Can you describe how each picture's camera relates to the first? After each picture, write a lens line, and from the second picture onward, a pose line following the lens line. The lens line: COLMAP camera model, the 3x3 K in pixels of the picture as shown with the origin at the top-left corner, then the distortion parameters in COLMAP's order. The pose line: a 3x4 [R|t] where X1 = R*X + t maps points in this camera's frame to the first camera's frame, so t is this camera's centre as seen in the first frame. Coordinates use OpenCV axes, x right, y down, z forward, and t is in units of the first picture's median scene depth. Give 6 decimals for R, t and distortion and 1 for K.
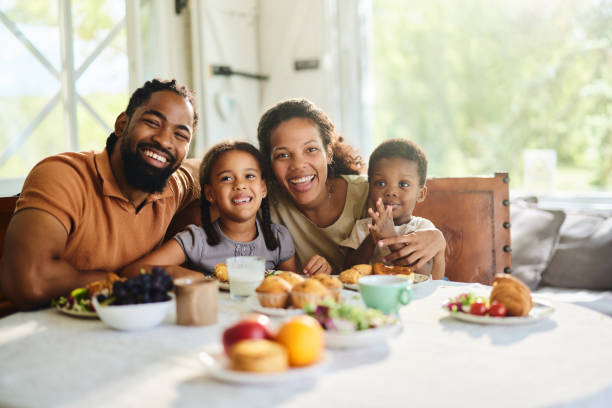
lens RADIAL K [[876.1, 0, 306.0], [0, 876.1, 204.0], [0, 0, 1]] dist [-0.009585, 0.037055]
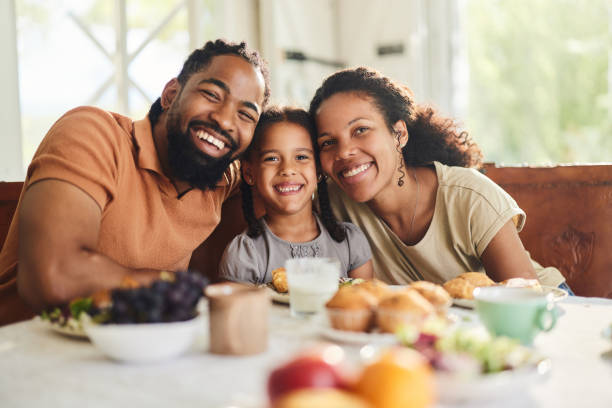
lens RADIAL K [[876.1, 0, 306.0], [0, 876.1, 204.0], [0, 0, 1]] dist [-0.009585, 0.037055]
pose [[0.995934, 0.011073, -0.089400, -0.010113], [-0.012215, 0.999851, -0.012230, 0.024372], [0.089251, 0.013272, 0.995921, 0.276022]]
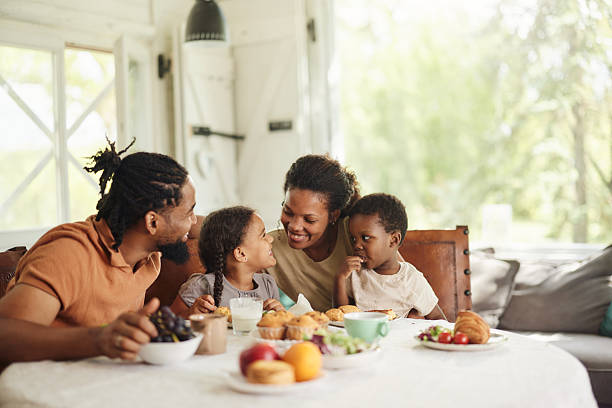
lens RADIAL K [[876.1, 0, 306.0], [0, 876.1, 204.0], [0, 0, 1]] dist [-0.009585, 0.037055]
pose [[0.999003, 0.000320, 0.044640, -0.039885], [0.002419, 0.998117, -0.061294, 0.007328], [-0.044576, 0.061341, 0.997121, -0.169062]]
